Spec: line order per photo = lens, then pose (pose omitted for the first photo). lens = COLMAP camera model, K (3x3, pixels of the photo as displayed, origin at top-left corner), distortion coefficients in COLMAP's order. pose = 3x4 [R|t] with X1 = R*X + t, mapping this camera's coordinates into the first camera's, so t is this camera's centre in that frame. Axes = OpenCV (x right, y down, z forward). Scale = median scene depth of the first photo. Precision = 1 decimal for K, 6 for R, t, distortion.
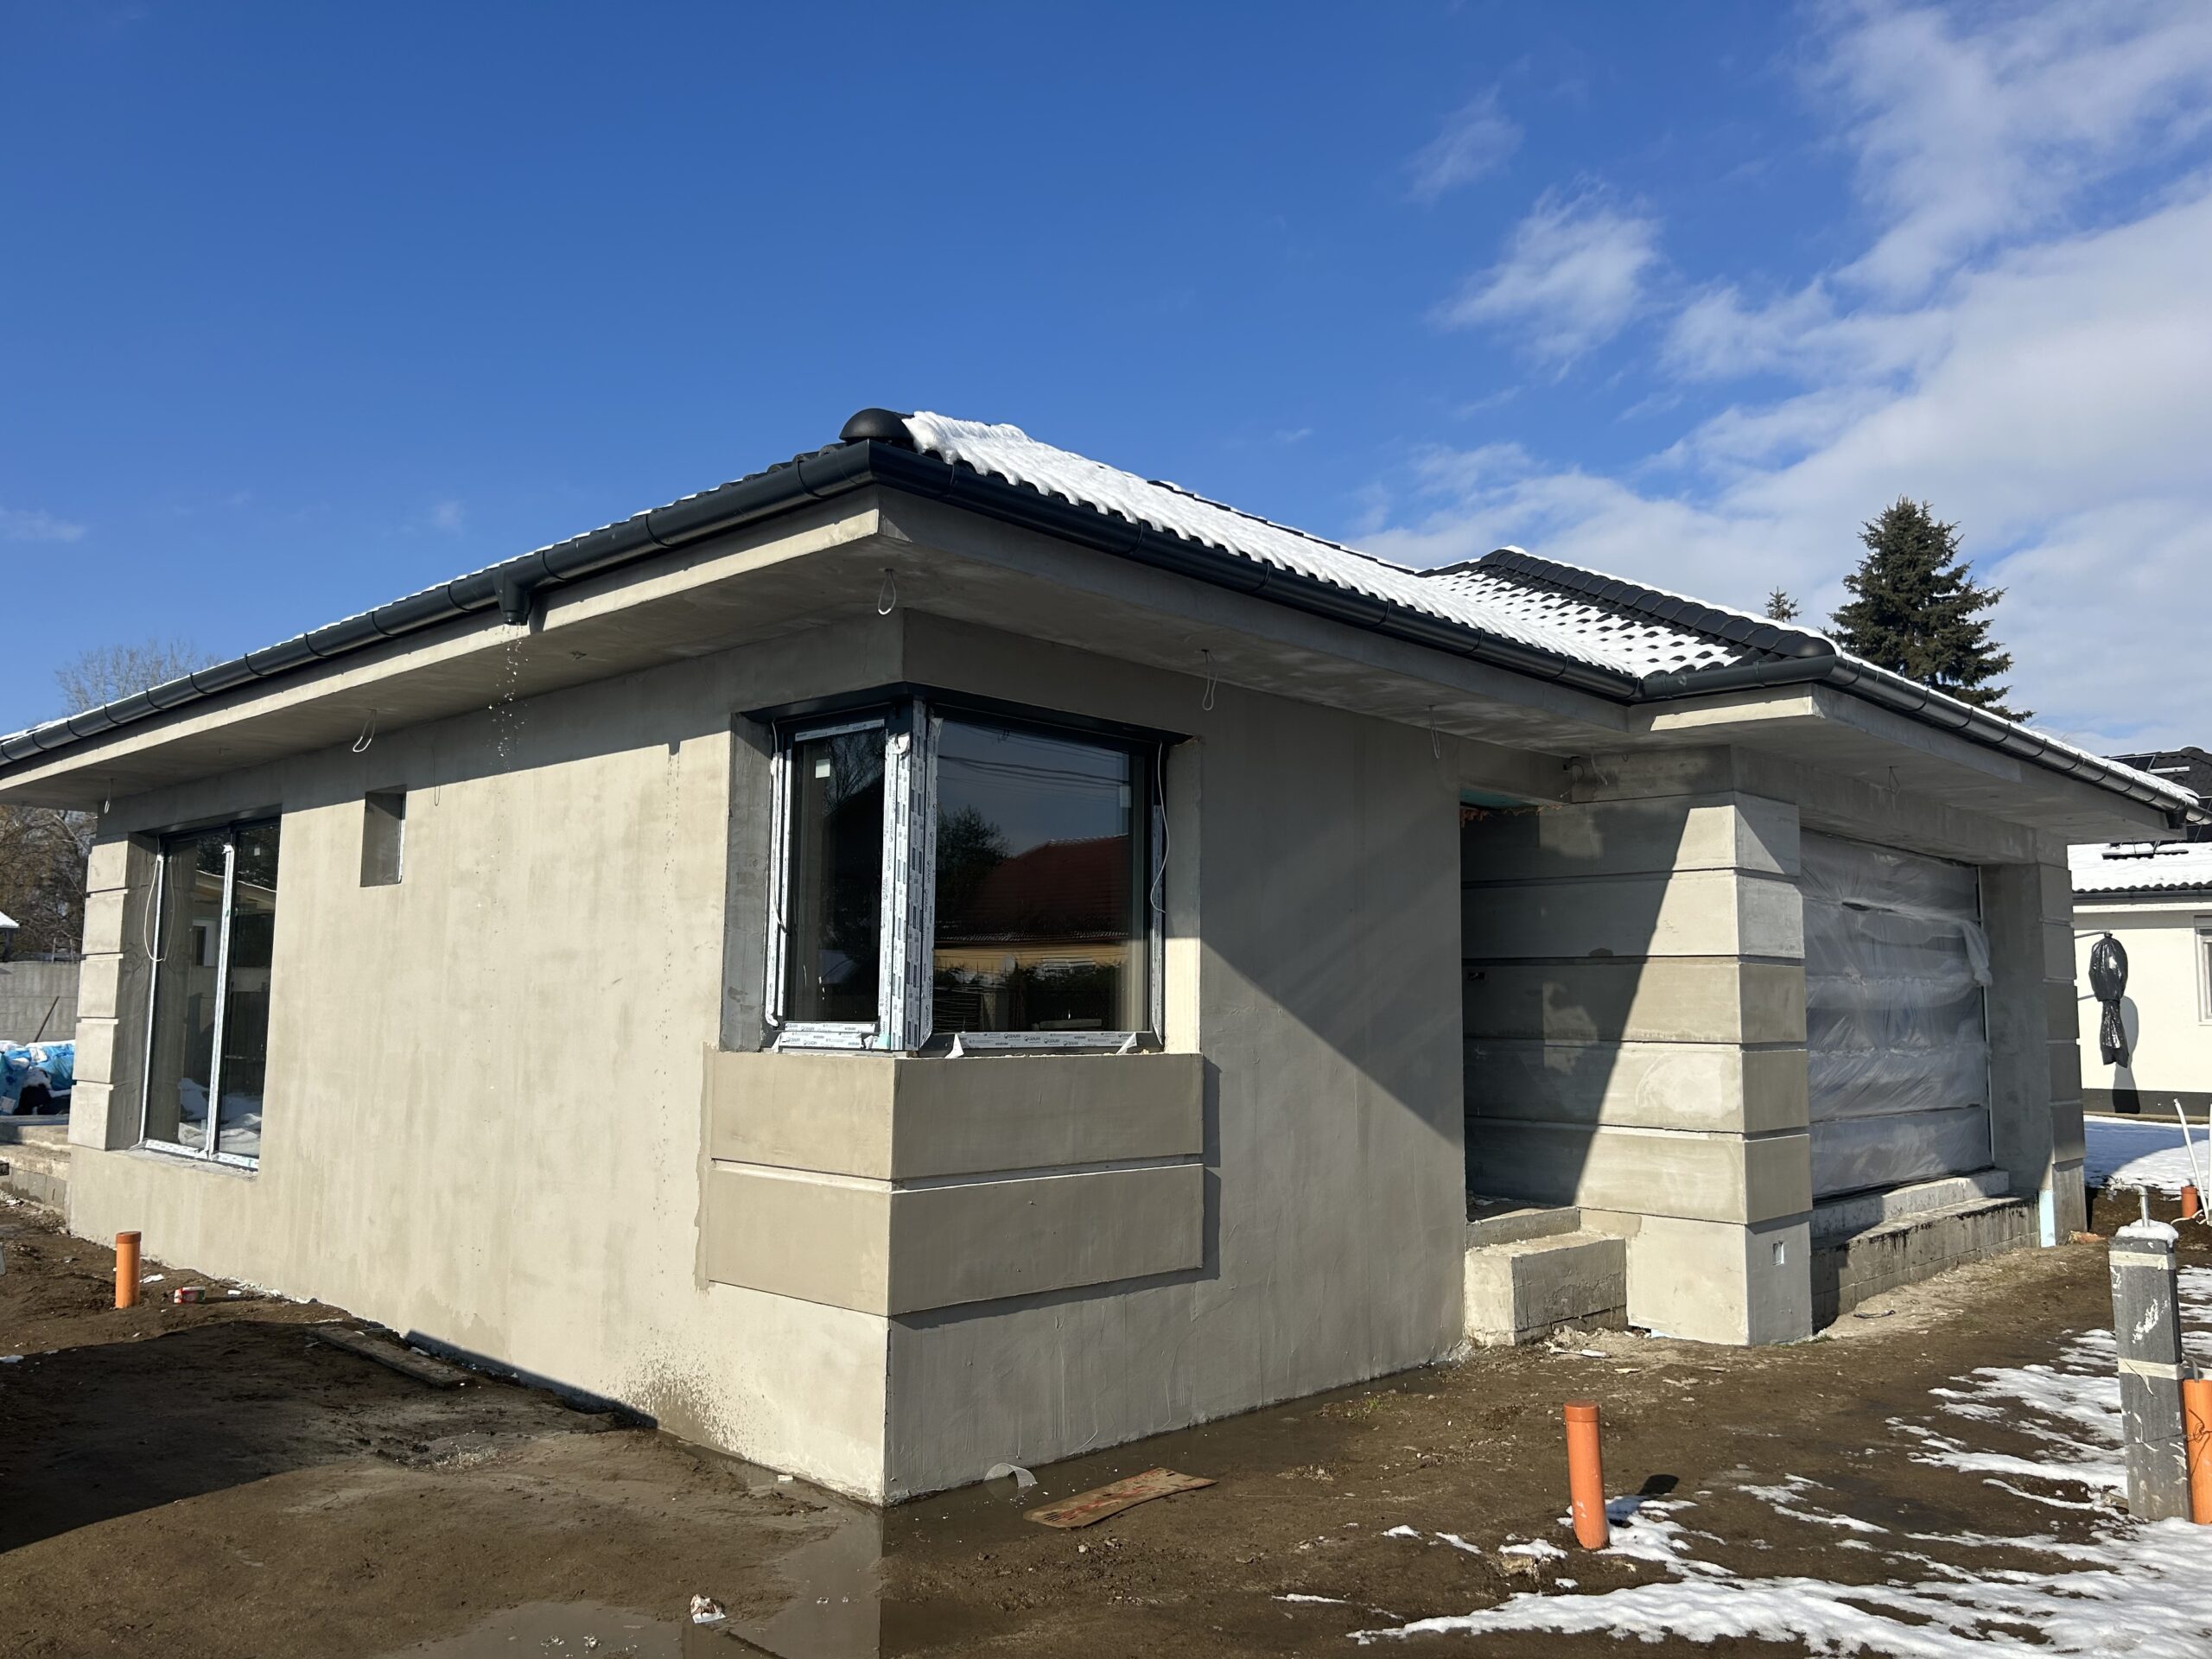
lens RADIAL K [[1665.5, 0, 1106.0], [0, 1665.5, 829.5], [0, 0, 1]] dist [0.036945, -0.050449]
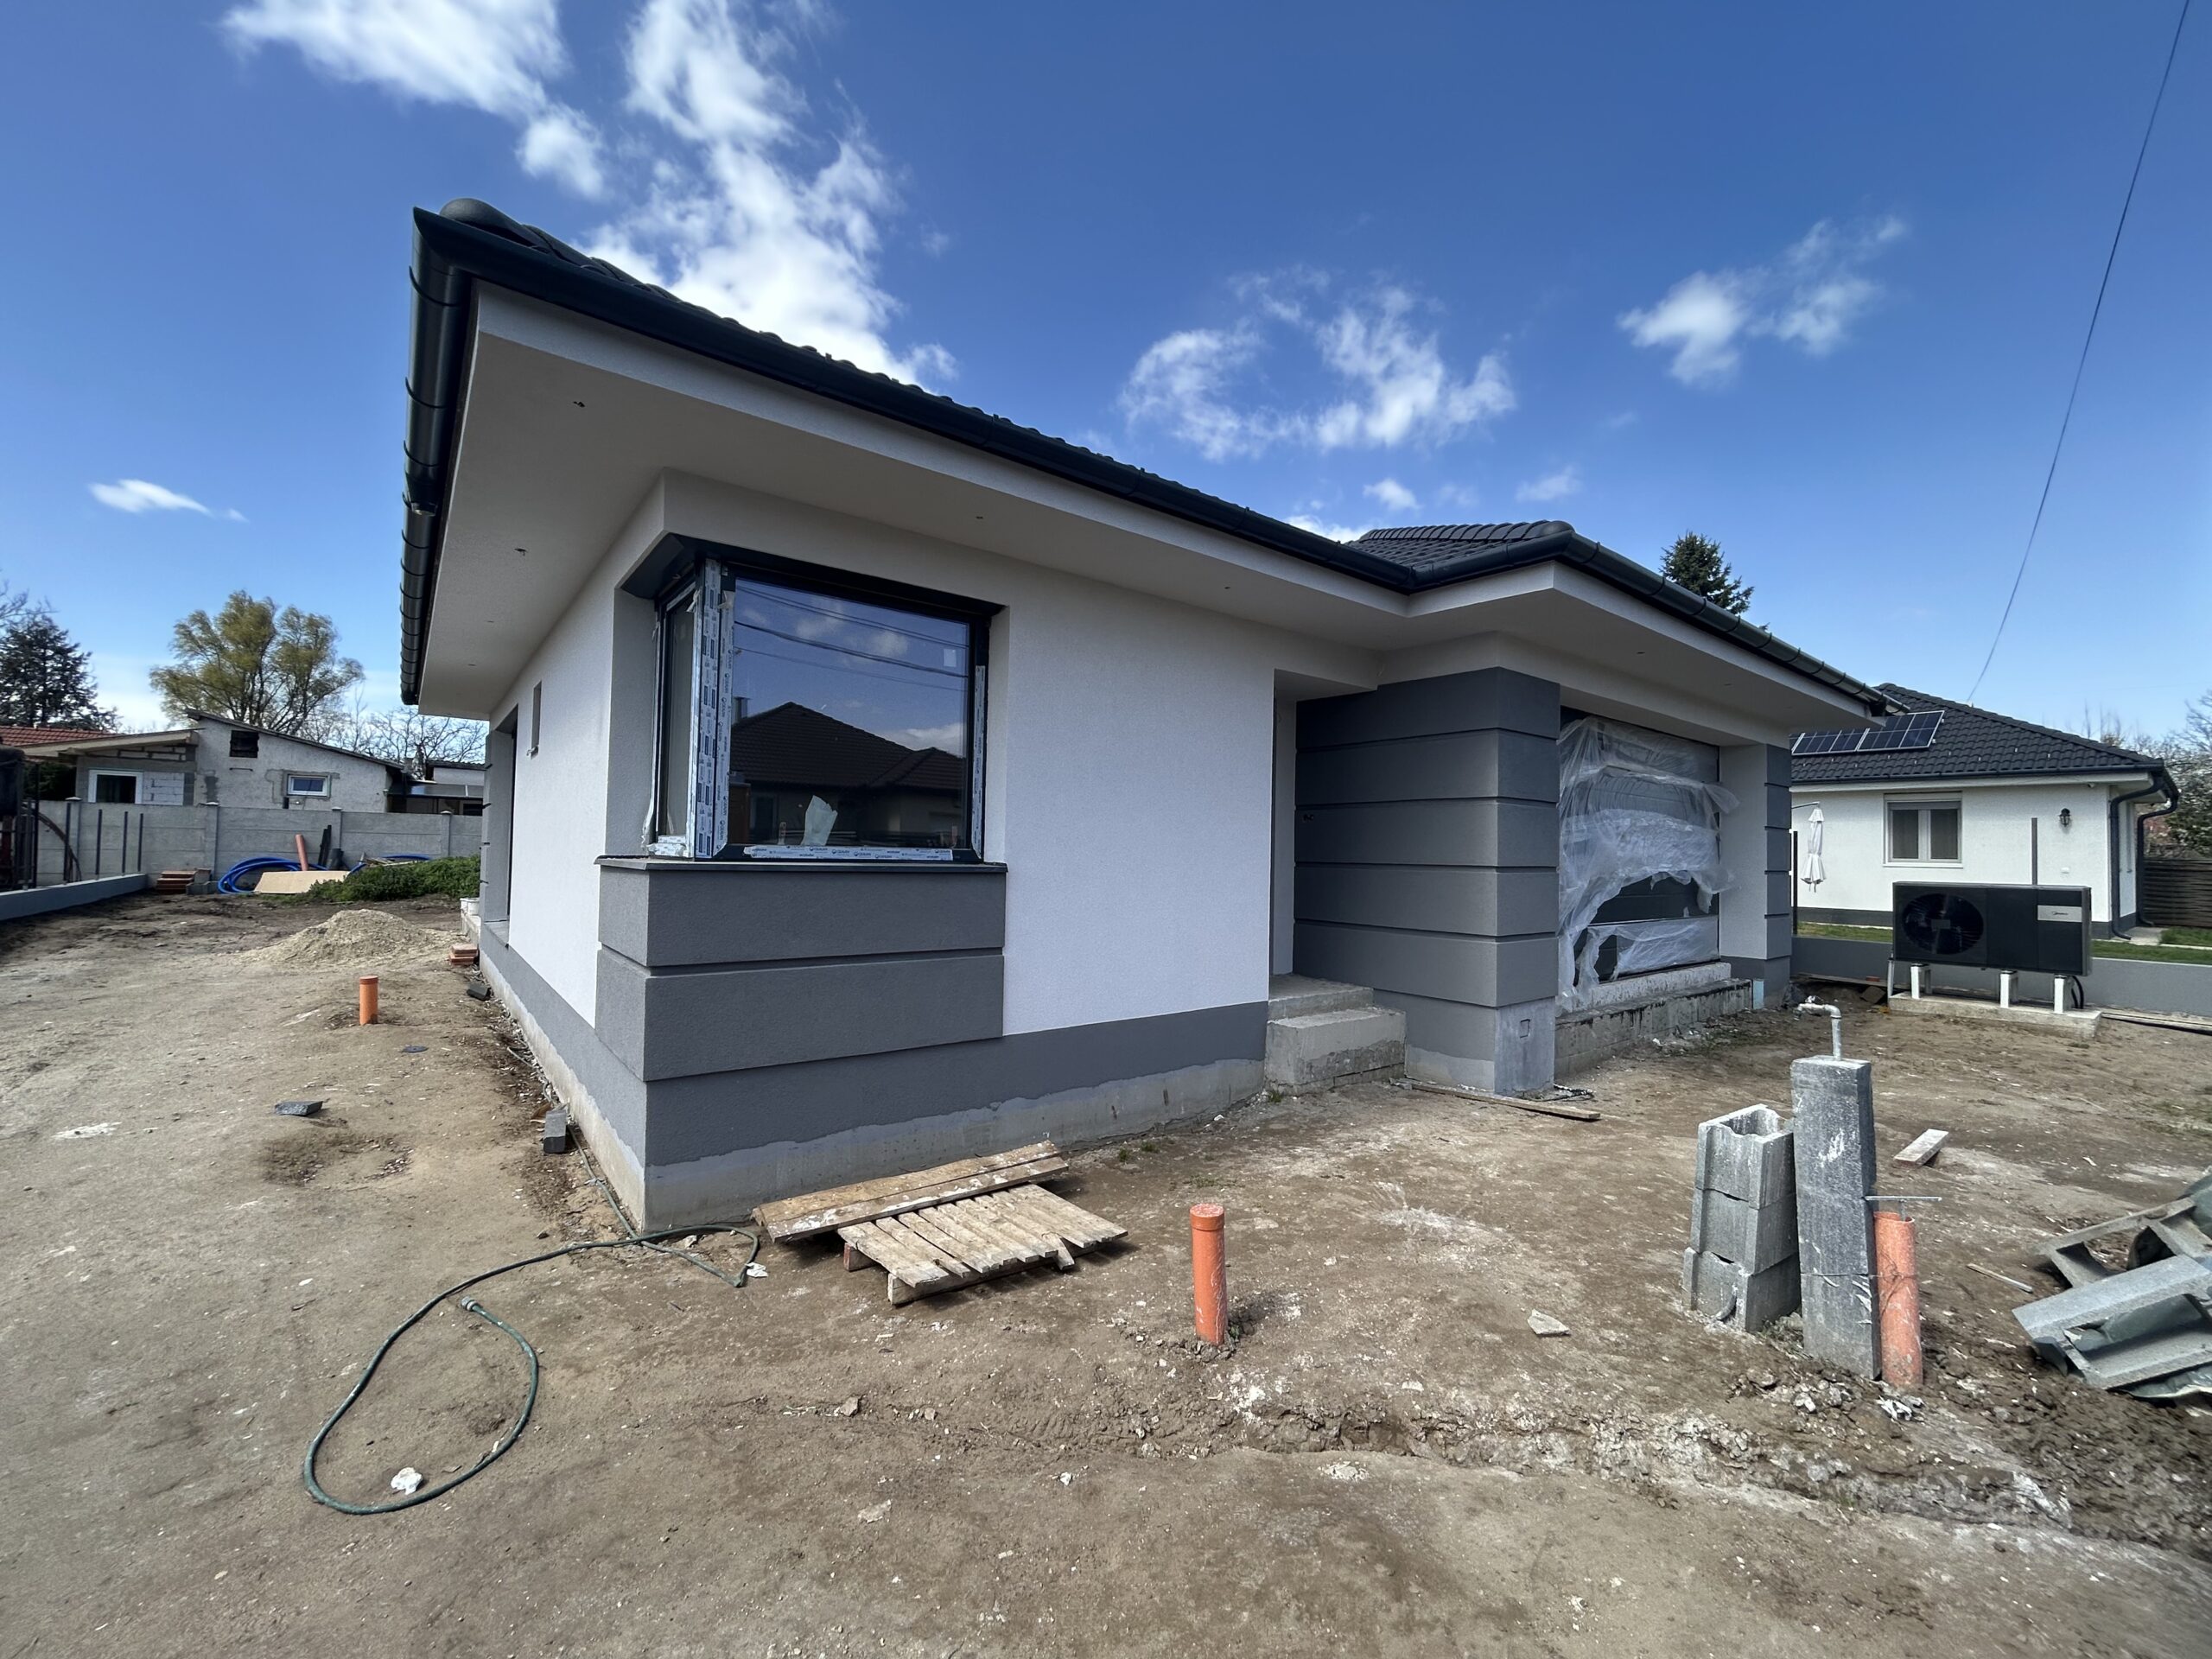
lens RADIAL K [[900.6, 0, 1106.0], [0, 900.6, 829.5], [0, 0, 1]] dist [-0.005100, 0.000275]
pose [[0.991069, 0.009016, -0.133044, 0.243075], [0.001839, 0.996692, 0.081245, 0.059298], [0.133336, -0.080764, 0.987775, 0.397672]]
